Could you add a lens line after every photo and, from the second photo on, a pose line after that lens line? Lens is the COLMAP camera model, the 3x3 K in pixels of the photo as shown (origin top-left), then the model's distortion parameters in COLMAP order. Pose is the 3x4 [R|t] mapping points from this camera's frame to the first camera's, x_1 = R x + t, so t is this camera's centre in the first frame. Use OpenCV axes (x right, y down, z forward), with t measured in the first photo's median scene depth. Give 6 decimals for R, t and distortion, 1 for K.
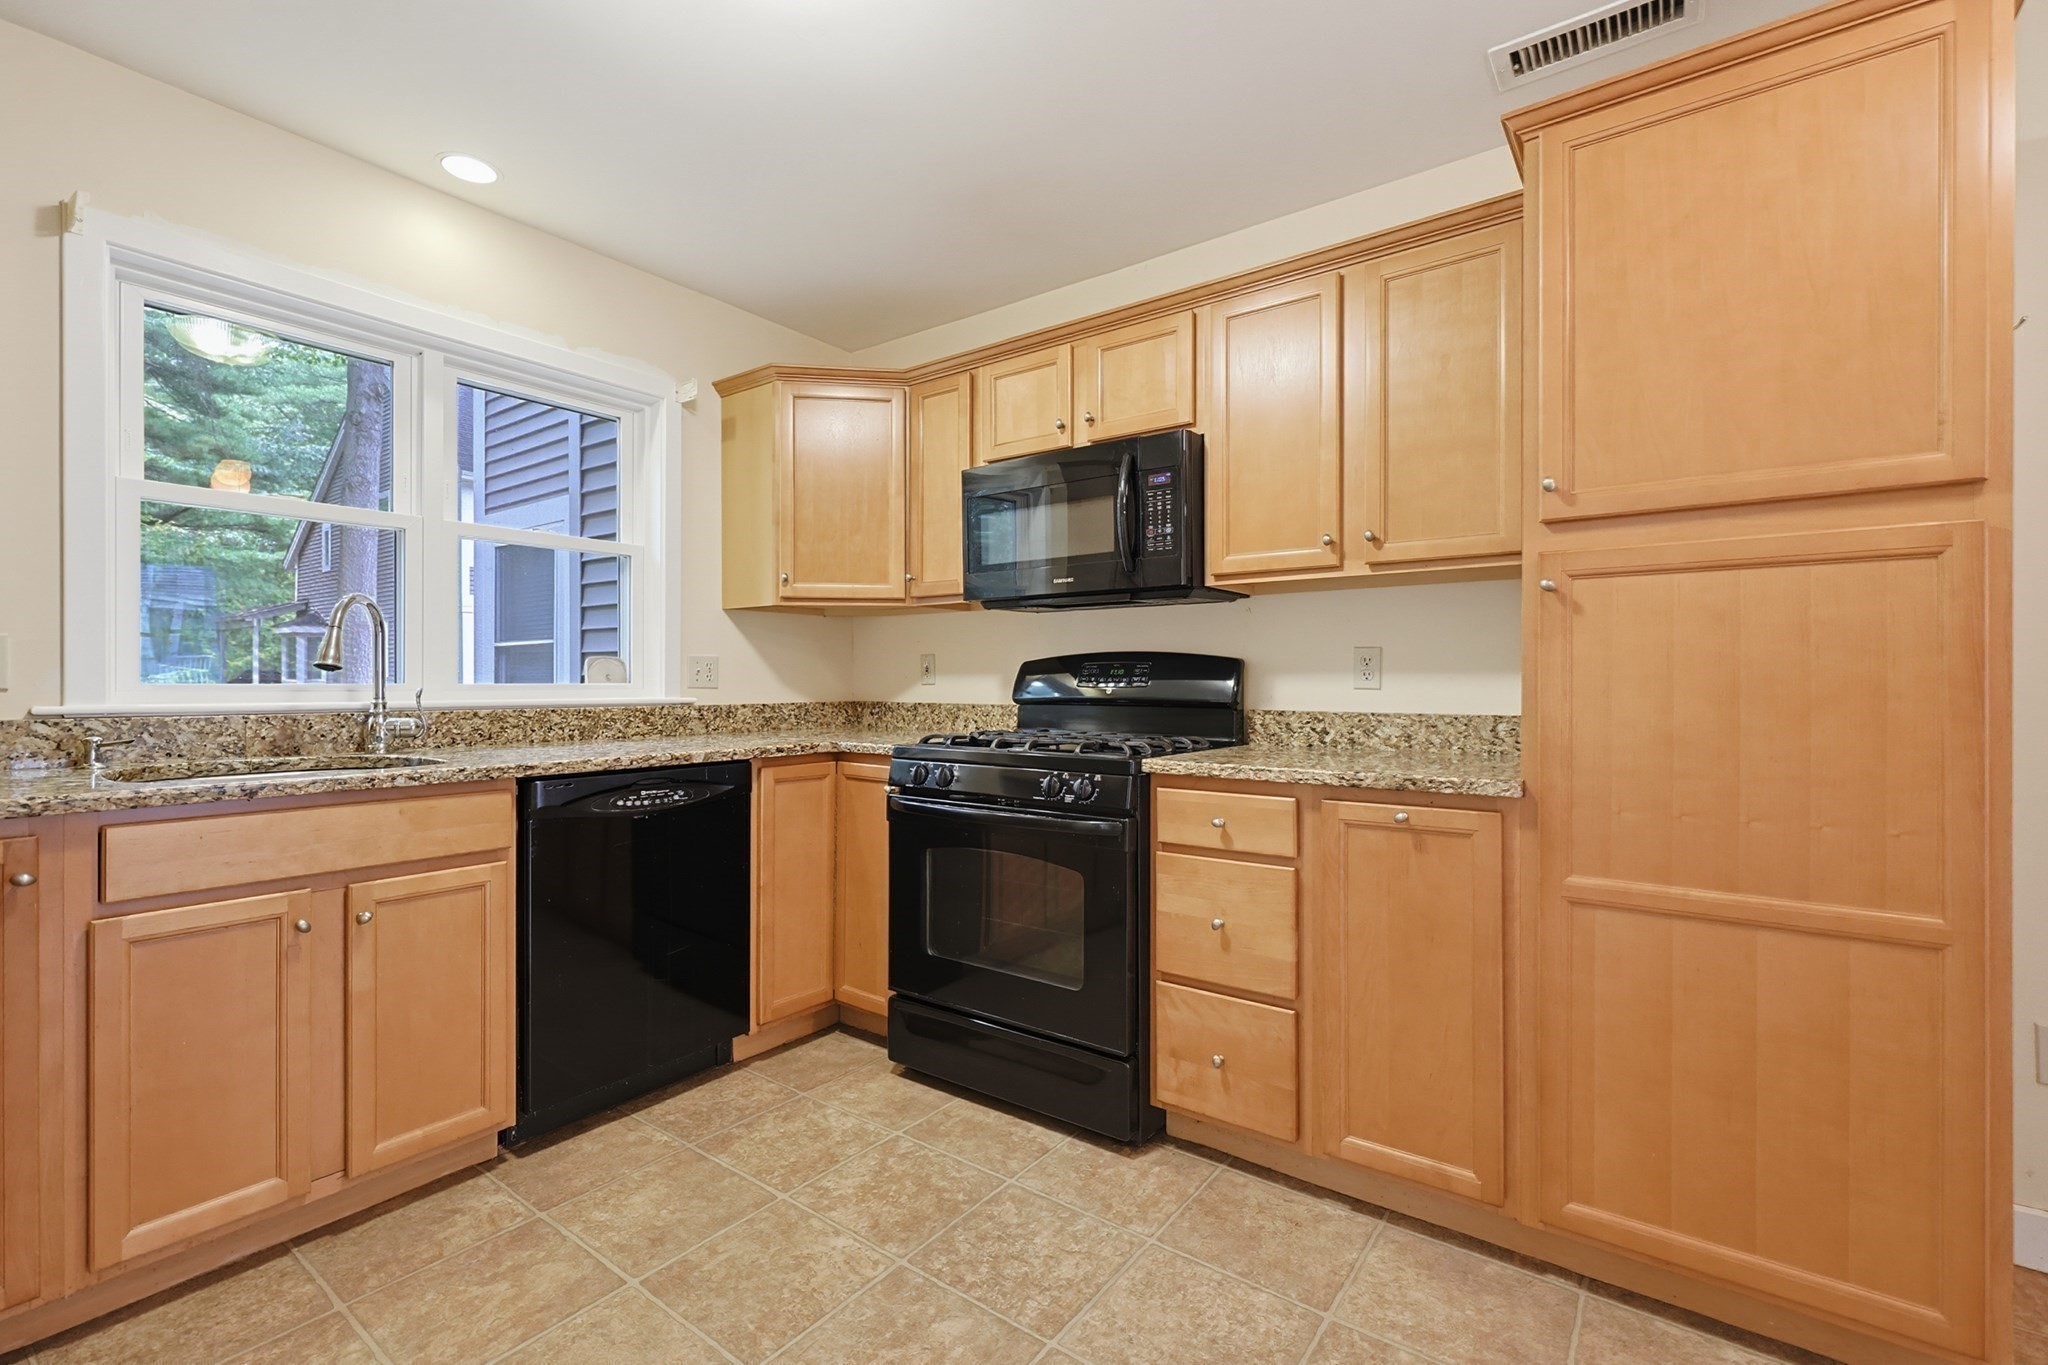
lens RADIAL K [[875.9, 0, 1024.0], [0, 875.9, 682.5], [0, 0, 1]] dist [0.000108, 0.000061]
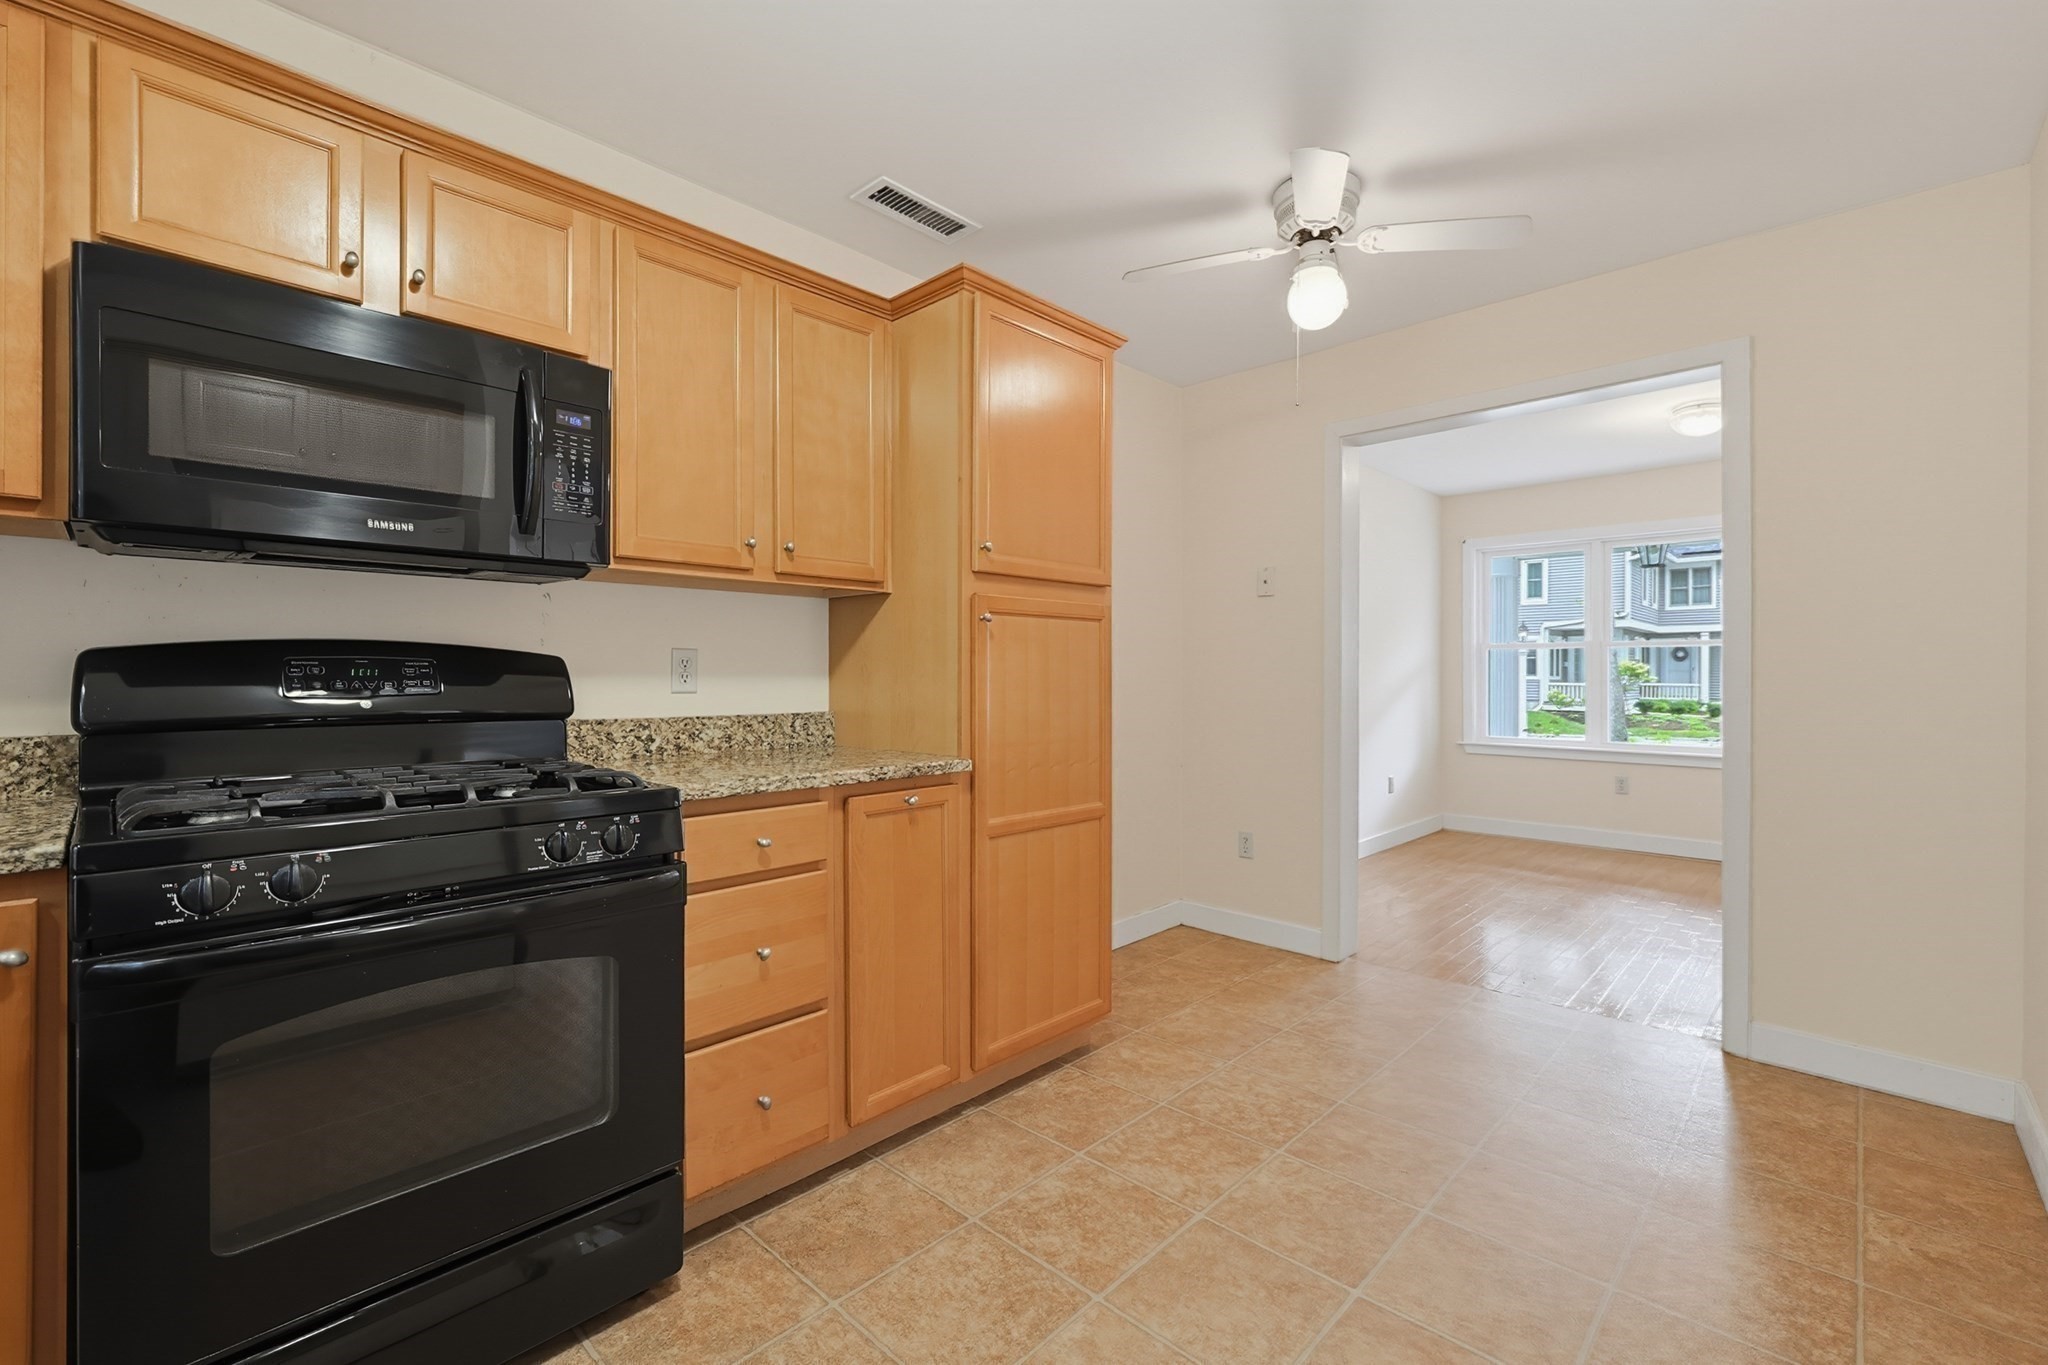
lens RADIAL K [[898.0, 0, 1008.0], [0, 898.0, 679.6], [0, 0, 1]] dist [-0.001215, -0.000308]
pose [[0.122548, -0.004901, 0.992450, -0.764454], [-0.001146, 0.999986, 0.005079, -0.016433], [-0.992462, -0.001759, 0.122541, 0.717551]]
